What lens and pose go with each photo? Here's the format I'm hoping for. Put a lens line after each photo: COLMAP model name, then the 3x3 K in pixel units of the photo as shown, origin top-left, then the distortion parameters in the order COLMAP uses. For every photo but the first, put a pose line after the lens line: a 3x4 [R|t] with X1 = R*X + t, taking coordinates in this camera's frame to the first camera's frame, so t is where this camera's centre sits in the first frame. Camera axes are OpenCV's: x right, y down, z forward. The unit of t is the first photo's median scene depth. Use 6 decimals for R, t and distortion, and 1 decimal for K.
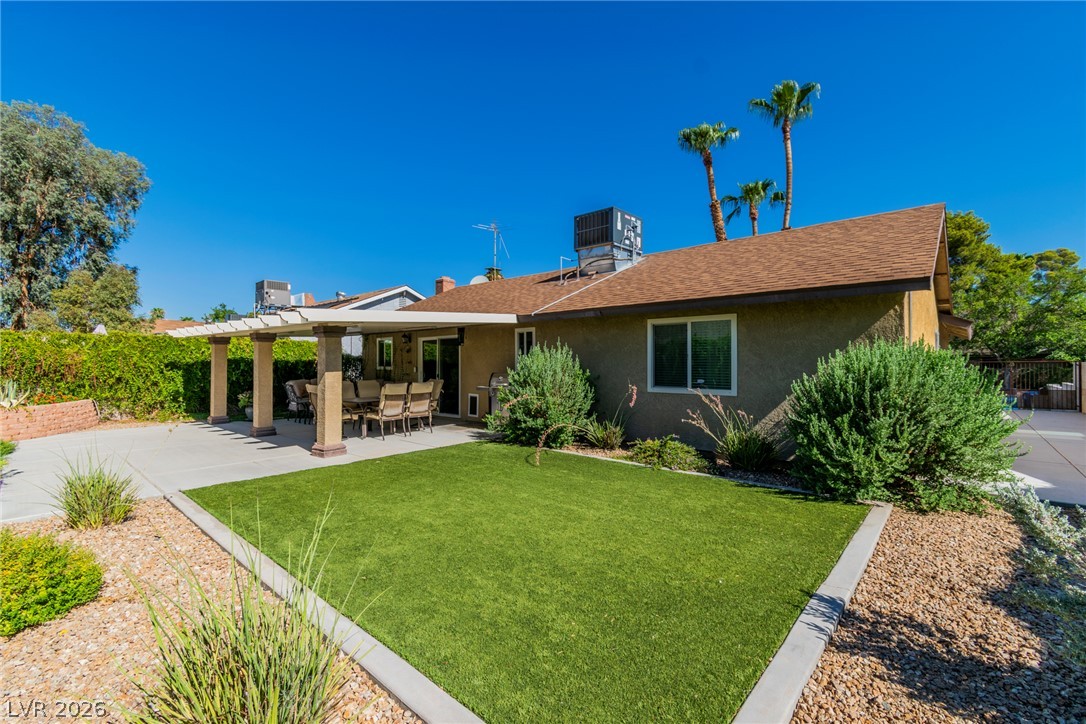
lens RADIAL K [[480.8, 0, 543.0], [0, 480.8, 362.0], [0, 0, 1]] dist [-0.000211, -0.000073]
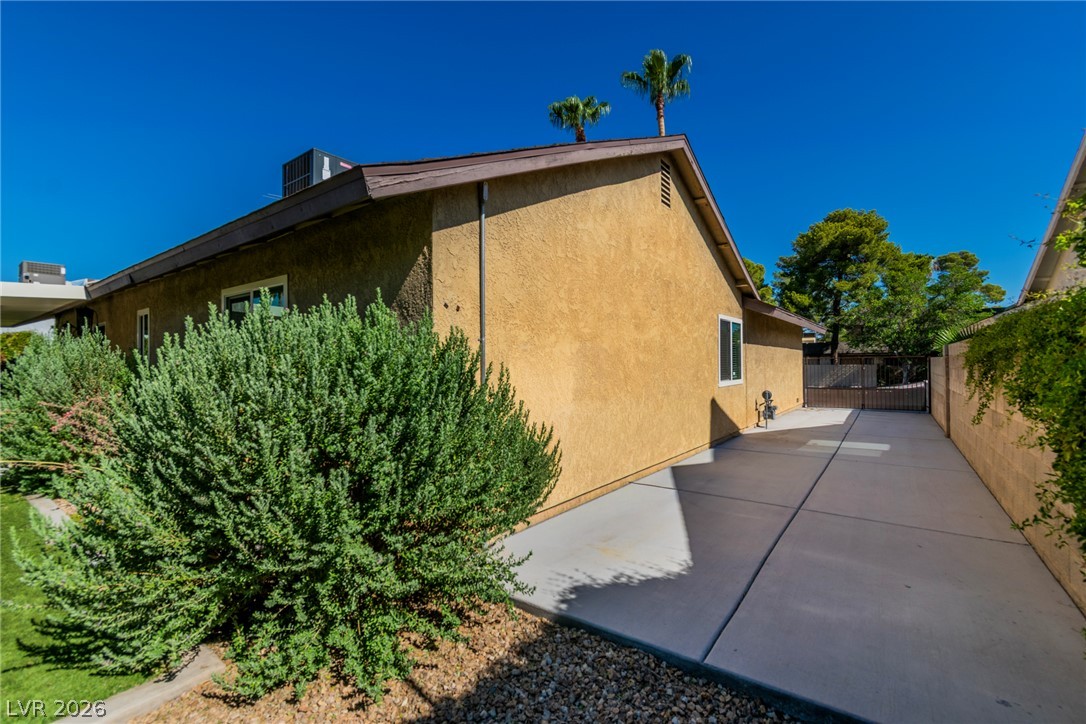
lens RADIAL K [[480.8, 0, 543.0], [0, 480.8, 362.0], [0, 0, 1]] dist [-0.000211, -0.000073]
pose [[0.996090, -0.004388, 0.088241, 0.134119], [0.004482, 0.999990, -0.000862, 0.002693], [-0.088236, 0.001254, 0.996099, 0.071262]]
